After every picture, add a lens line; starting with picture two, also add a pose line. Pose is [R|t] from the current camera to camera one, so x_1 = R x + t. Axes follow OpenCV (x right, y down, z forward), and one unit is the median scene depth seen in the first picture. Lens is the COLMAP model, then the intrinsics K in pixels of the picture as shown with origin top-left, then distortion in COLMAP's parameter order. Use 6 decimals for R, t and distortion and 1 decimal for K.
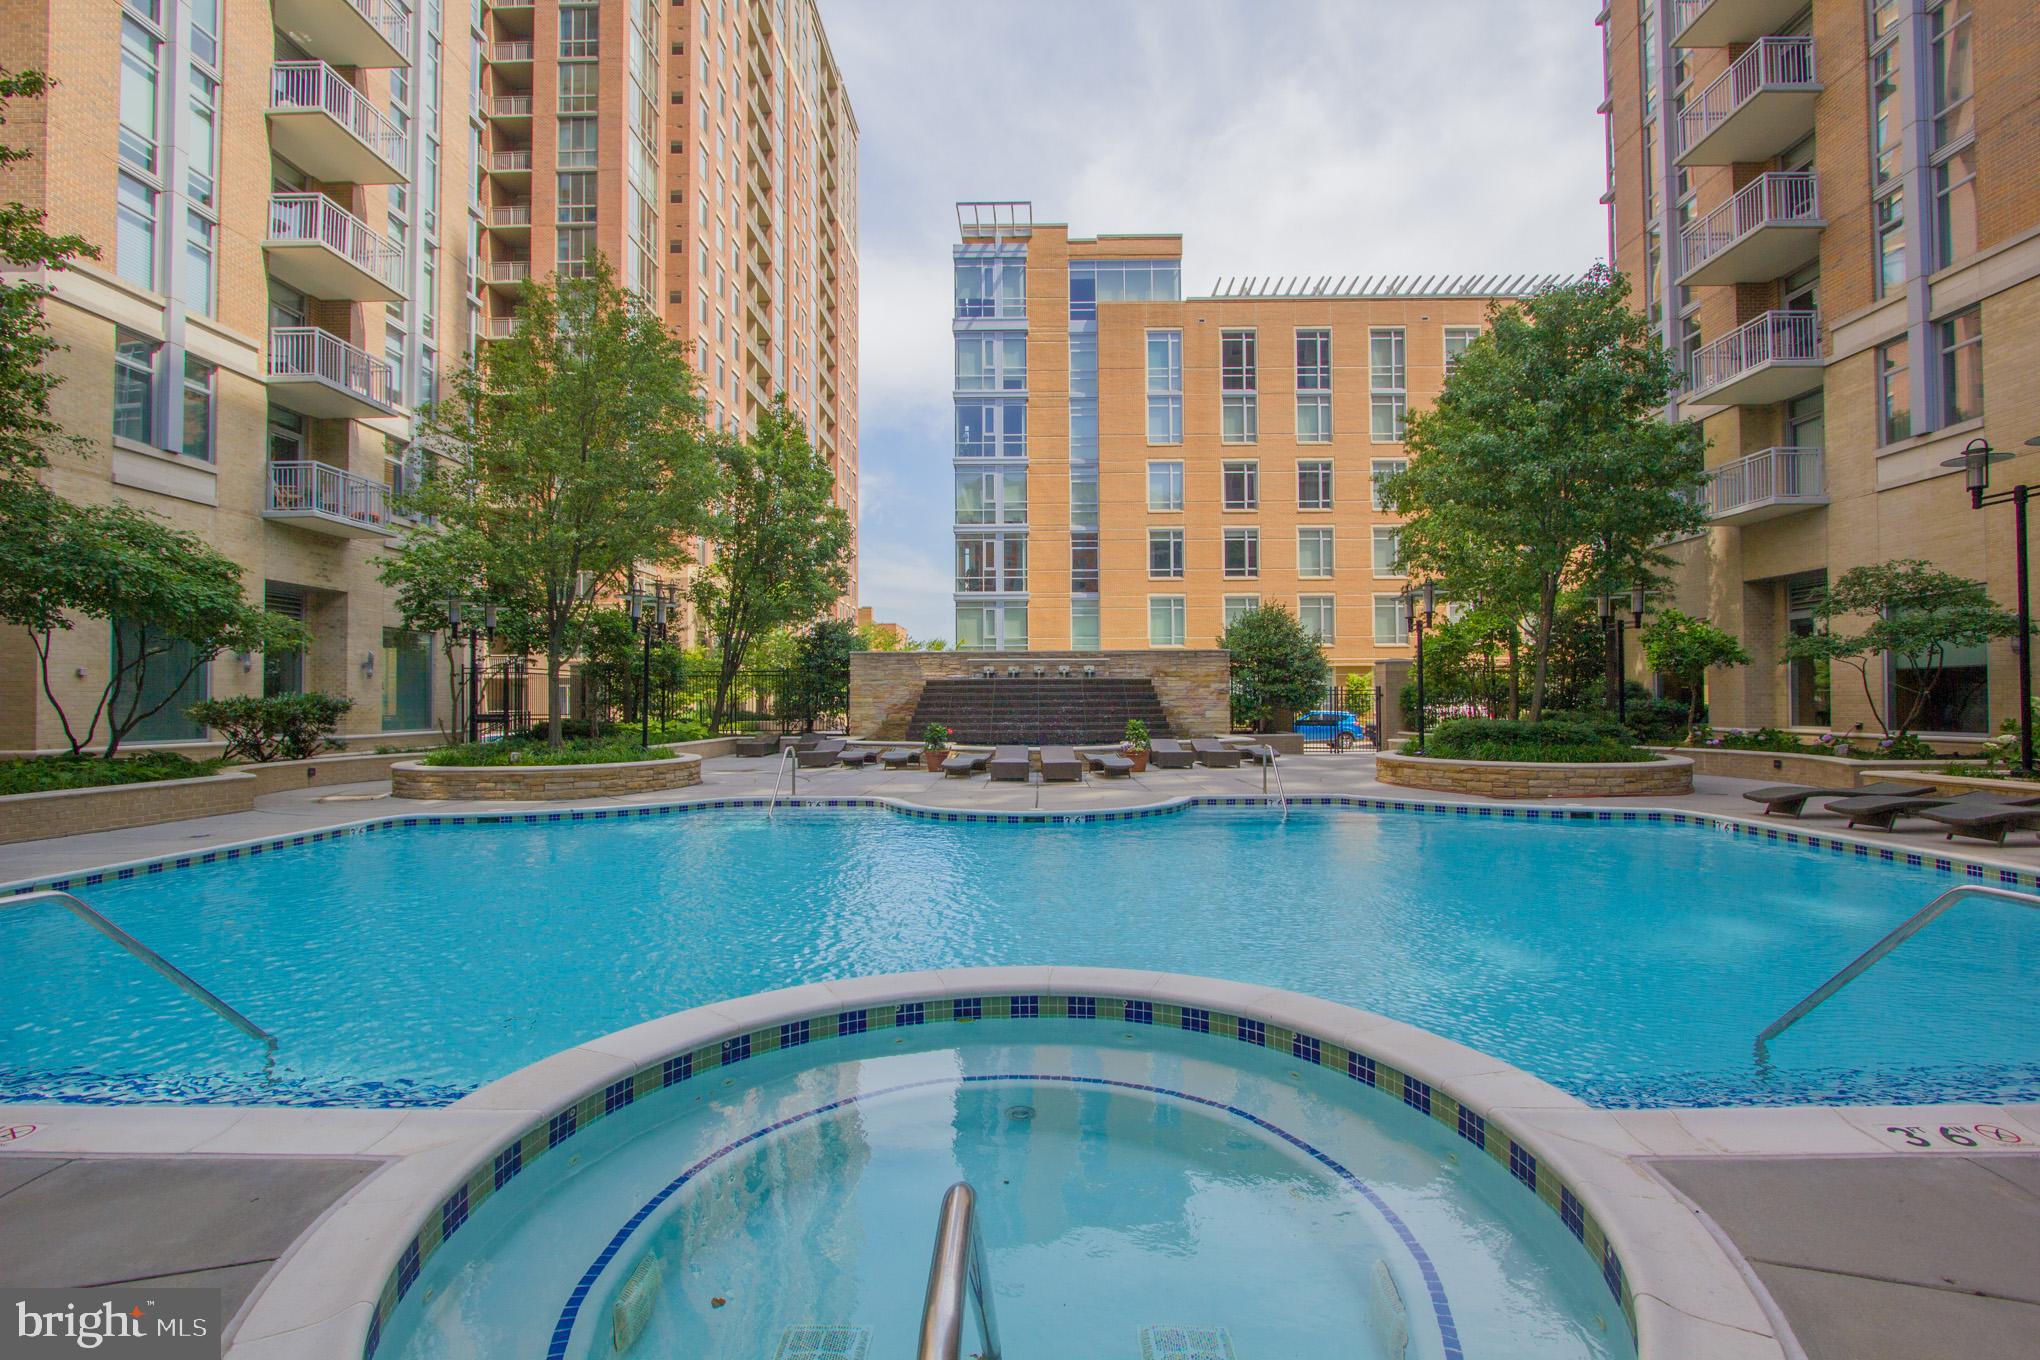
lens RADIAL K [[940.4, 0, 1019.2], [0, 940.4, 679.8], [0, 0, 1]] dist [-0.009534, 0.000852]
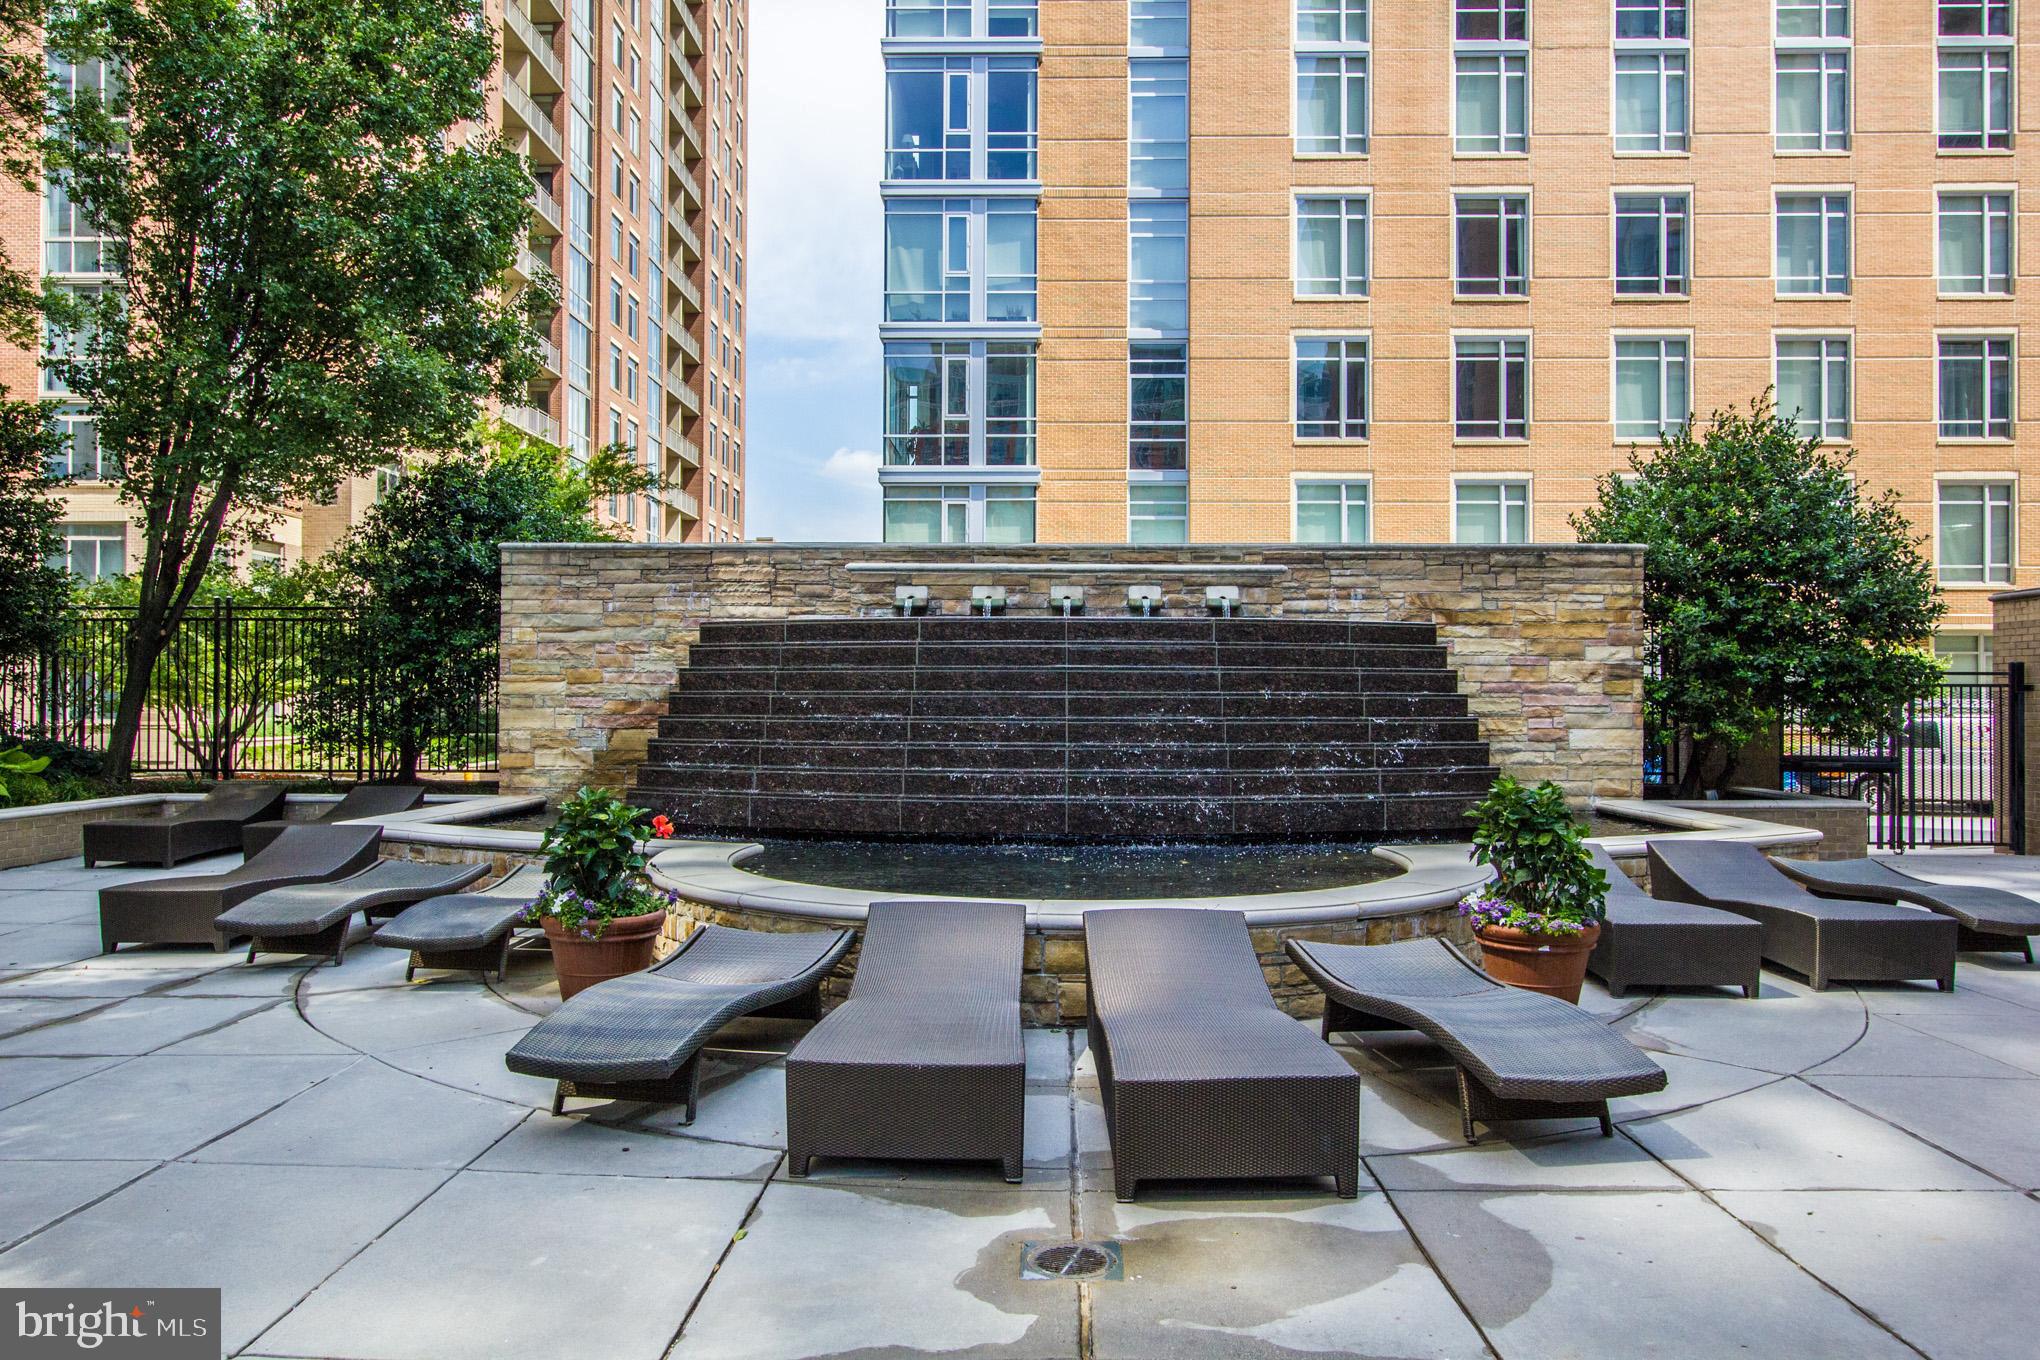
lens RADIAL K [[1387.8, 0, 1024.6], [0, 1387.8, 696.0], [0, 0, 1]] dist [-0.023903, 0.002019]
pose [[0.999957, 0.009212, 0.000574, 0.003698], [-0.009222, 0.999786, 0.018518, 0.008298], [-0.000403, -0.018523, 0.999828, 0.305956]]
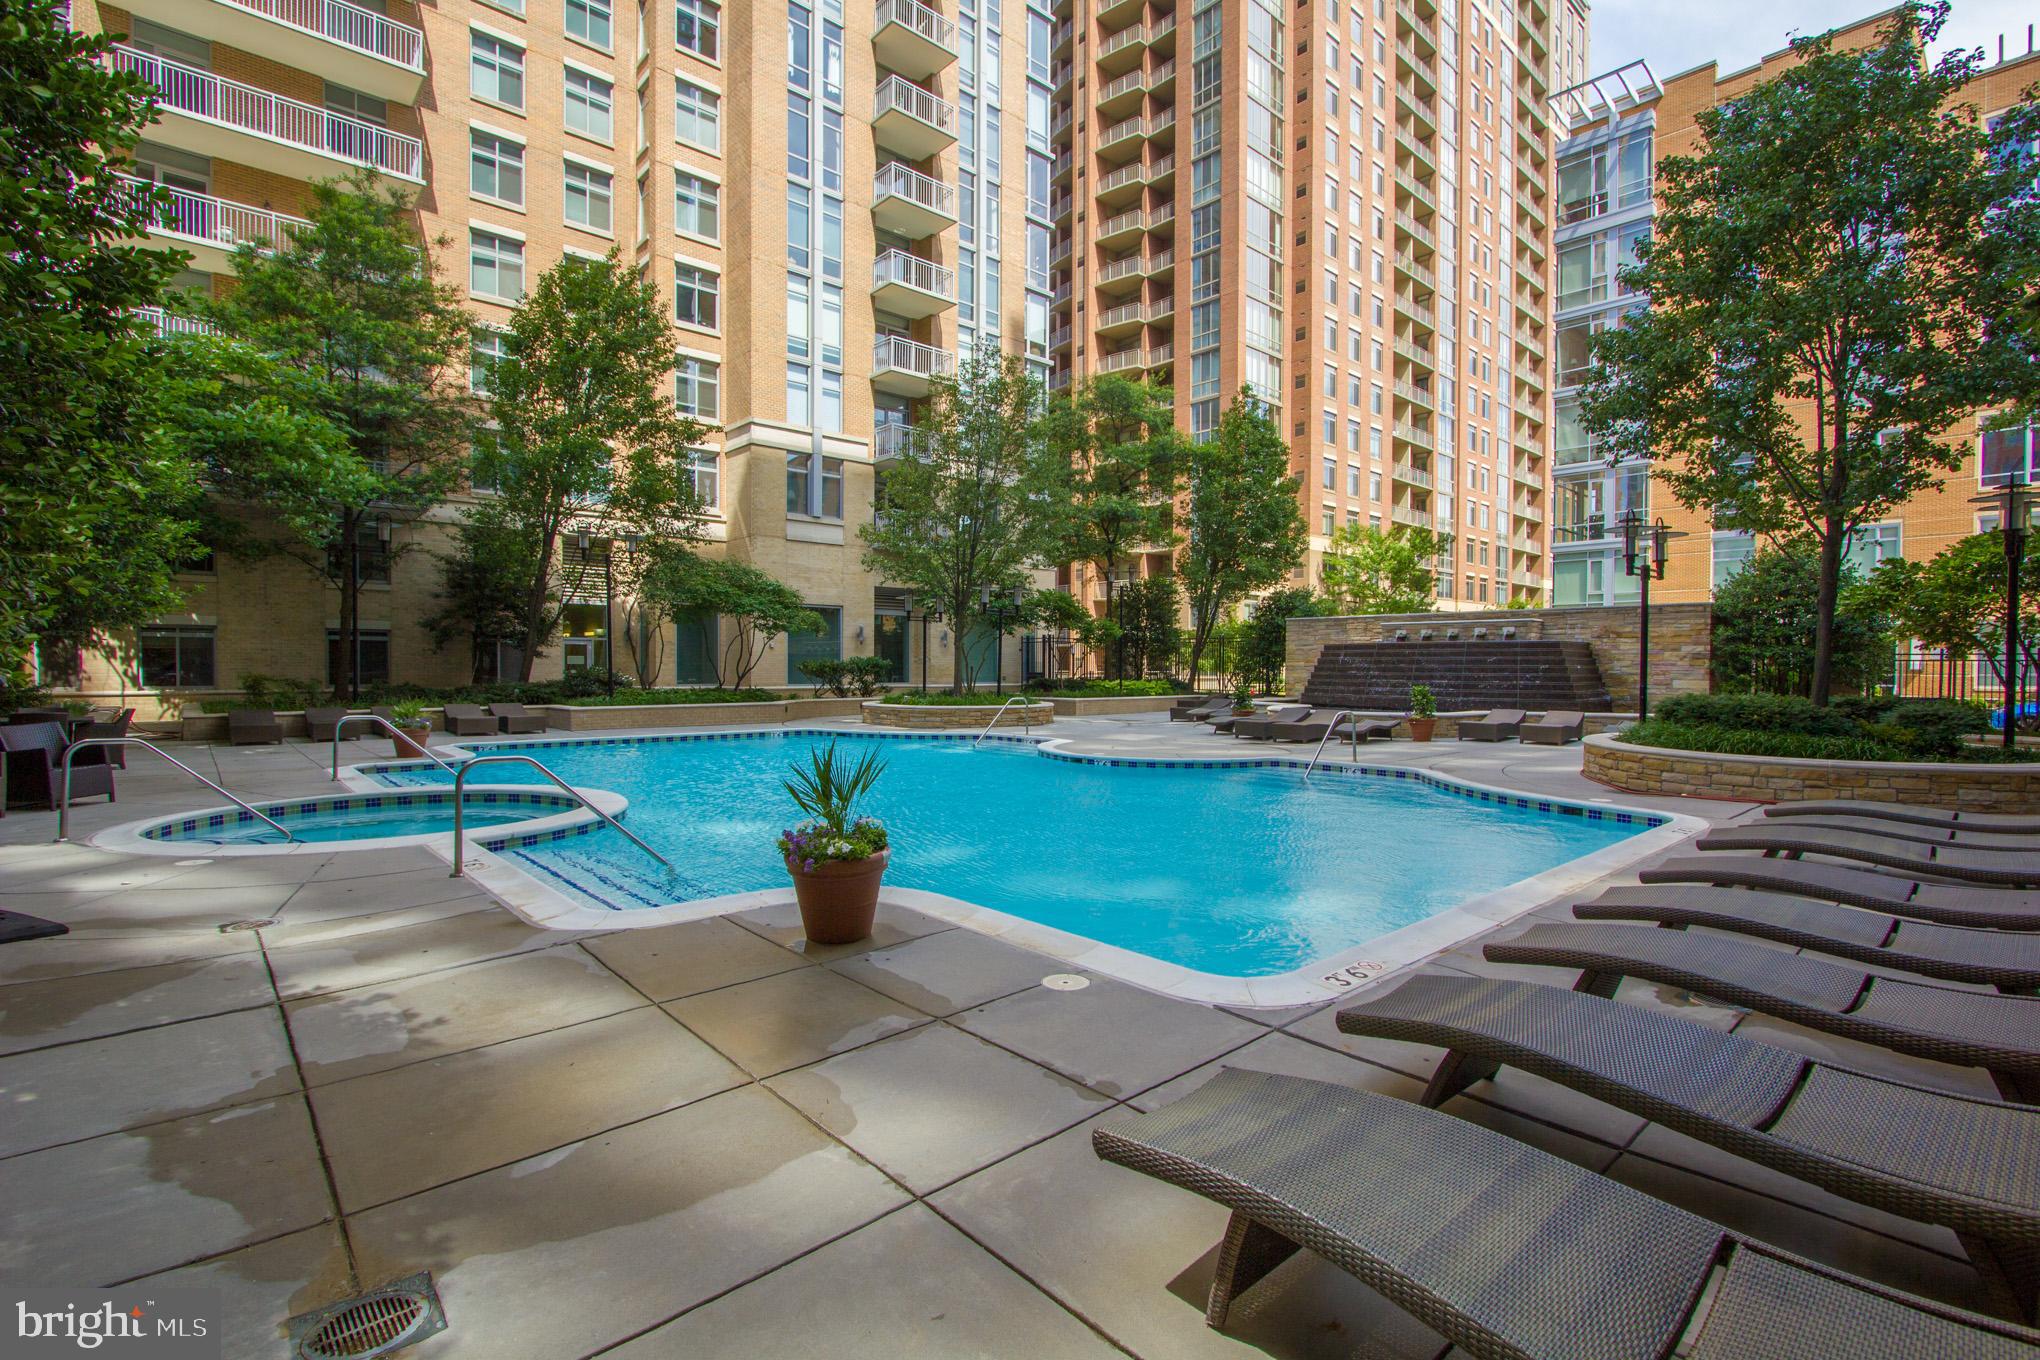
lens RADIAL K [[940.4, 0, 1029.4], [0, 940.4, 679.6], [0, 0, 1]] dist [-0.009534, 0.000852]
pose [[0.687004, 0.018634, -0.726414, 0.238296], [0.008826, 0.999383, 0.033984, 0.000303], [0.726600, -0.029759, 0.686416, 0.032445]]
